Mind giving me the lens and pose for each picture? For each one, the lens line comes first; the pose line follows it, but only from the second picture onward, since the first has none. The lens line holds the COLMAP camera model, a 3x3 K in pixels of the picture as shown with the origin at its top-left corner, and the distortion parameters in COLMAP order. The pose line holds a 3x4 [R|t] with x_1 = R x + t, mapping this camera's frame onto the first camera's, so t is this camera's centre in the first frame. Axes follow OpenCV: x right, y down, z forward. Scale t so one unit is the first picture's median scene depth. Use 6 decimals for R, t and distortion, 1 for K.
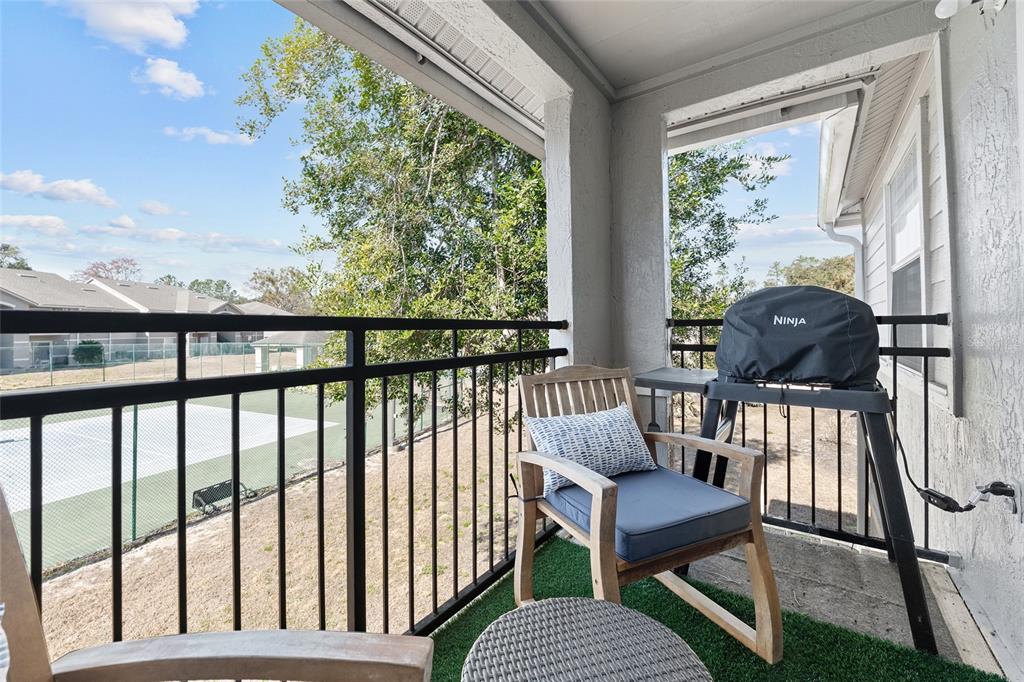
lens RADIAL K [[421.0, 0, 501.2], [0, 421.0, 326.9], [0, 0, 1]] dist [-0.000228, -0.000040]
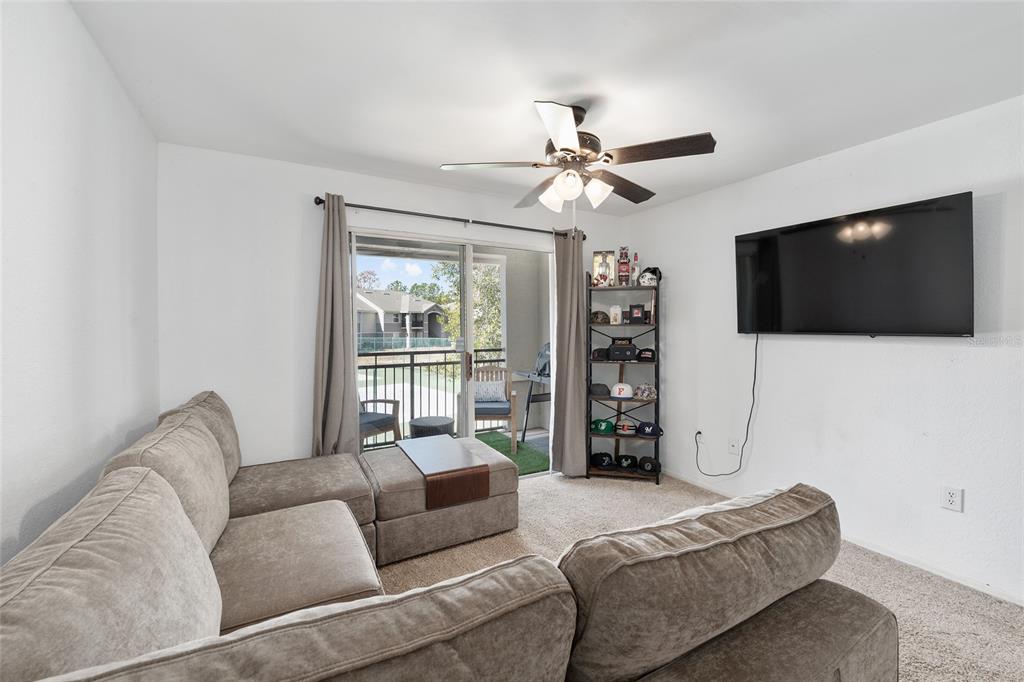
lens RADIAL K [[426.3, 0, 516.7], [0, 426.3, 334.1], [0, 0, 1]] dist [-0.000129, -0.000038]
pose [[0.922332, 0.015799, -0.386074, 1.520714], [-0.005143, 0.999577, 0.028619, -0.219071], [0.386363, -0.024411, 0.922024, -1.679421]]
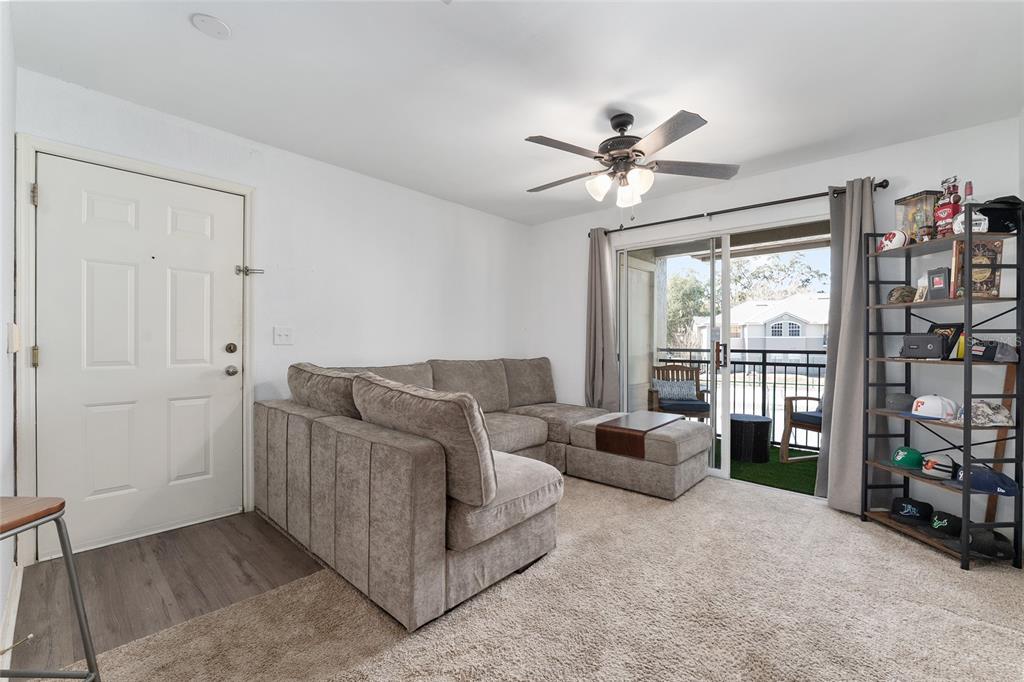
lens RADIAL K [[432.2, 0, 512.0], [0, 432.2, 341.0], [0, 0, 1]] dist [-0.011025, -0.000009]
pose [[-0.088050, 0.005440, -0.996101, 2.694525], [-0.001229, 0.999984, 0.005570, -0.086879], [0.996115, 0.001714, -0.088042, -0.692498]]
